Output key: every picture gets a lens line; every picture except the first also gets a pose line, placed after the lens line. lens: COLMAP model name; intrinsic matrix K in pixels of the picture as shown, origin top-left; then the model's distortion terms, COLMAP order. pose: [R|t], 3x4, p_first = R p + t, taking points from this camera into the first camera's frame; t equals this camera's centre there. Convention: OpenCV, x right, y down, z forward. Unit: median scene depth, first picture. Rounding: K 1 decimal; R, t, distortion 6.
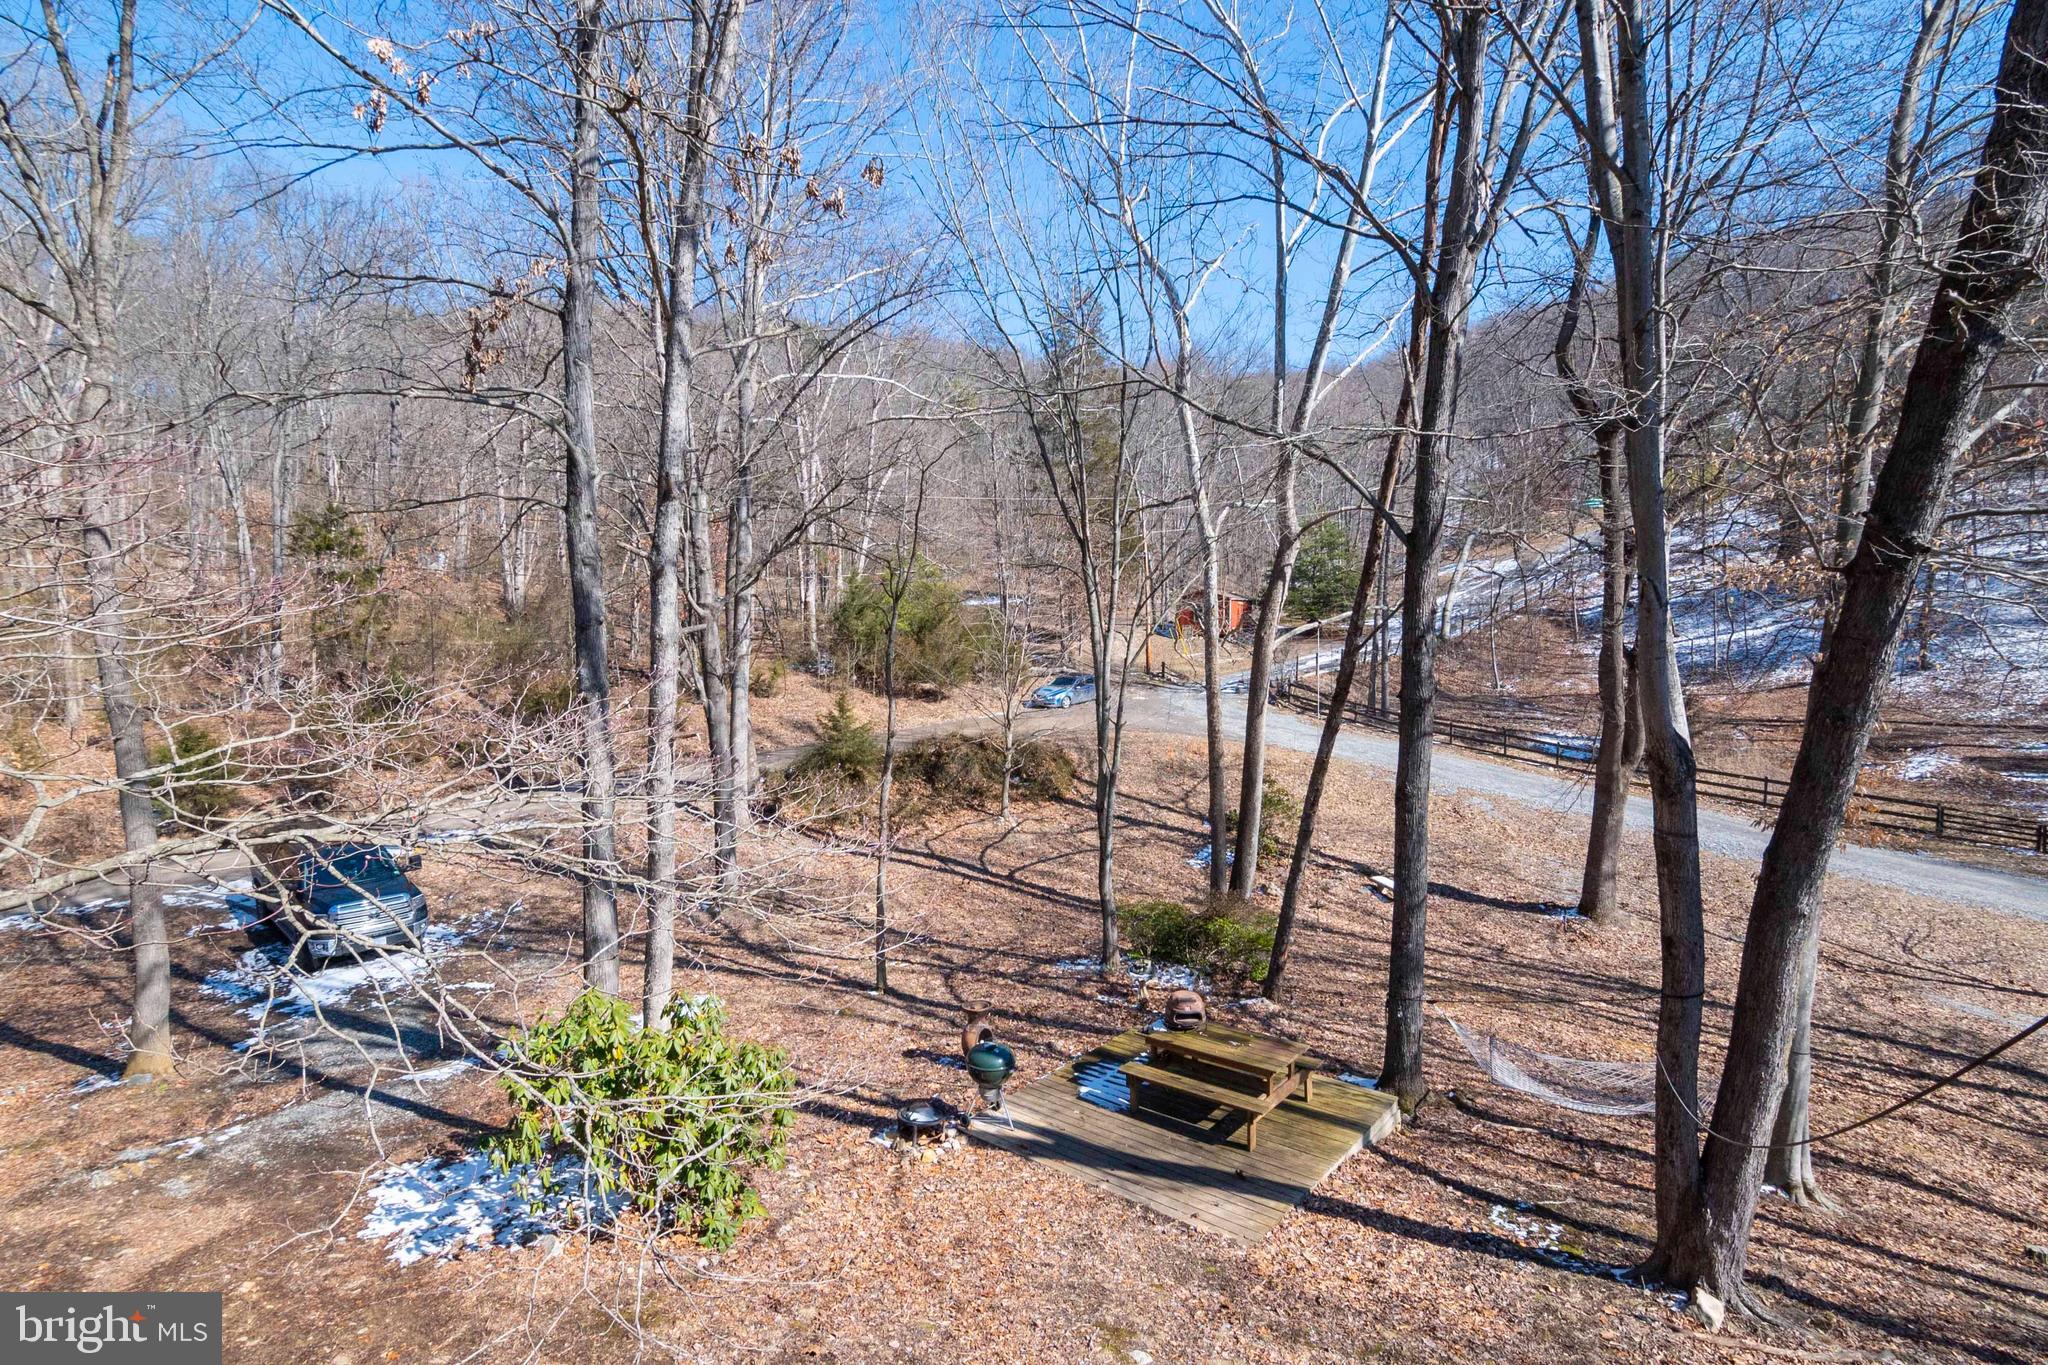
lens RADIAL K [[959.1, 0, 1024.0], [0, 959.1, 682.5], [0, 0, 1]] dist [-0.028504, 0.008150]
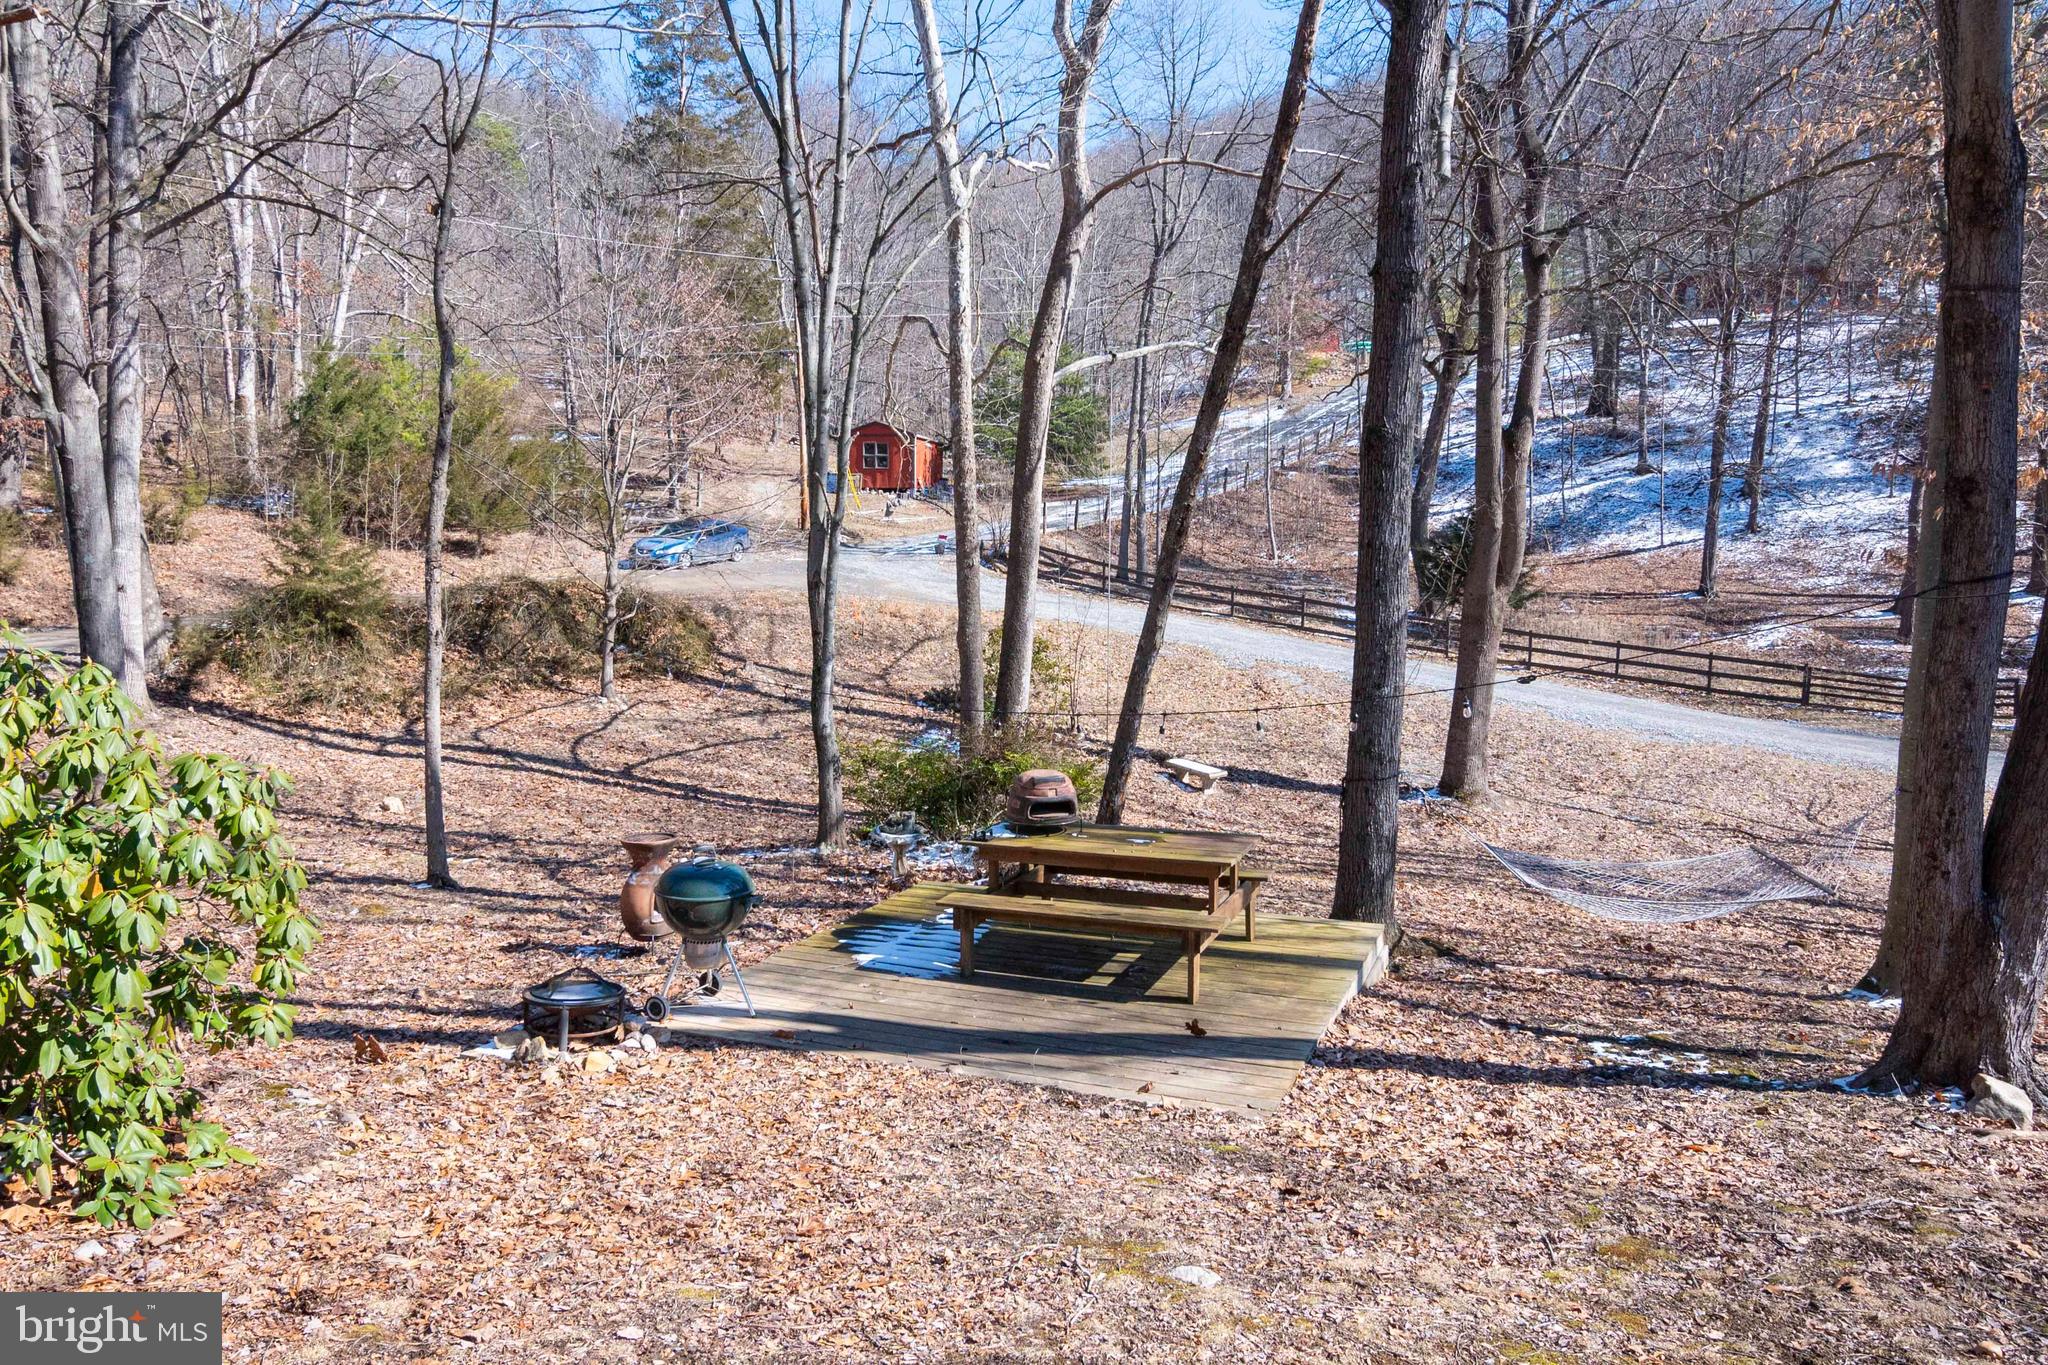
lens RADIAL K [[1354.1, 0, 971.7], [0, 1354.1, 680.5], [0, 0, 1]] dist [-0.027326, -0.001123]
pose [[0.960933, -0.016425, 0.276295, -0.048318], [0.004060, 0.998967, 0.045266, 0.126166], [-0.276753, -0.042375, 0.960006, 0.134325]]
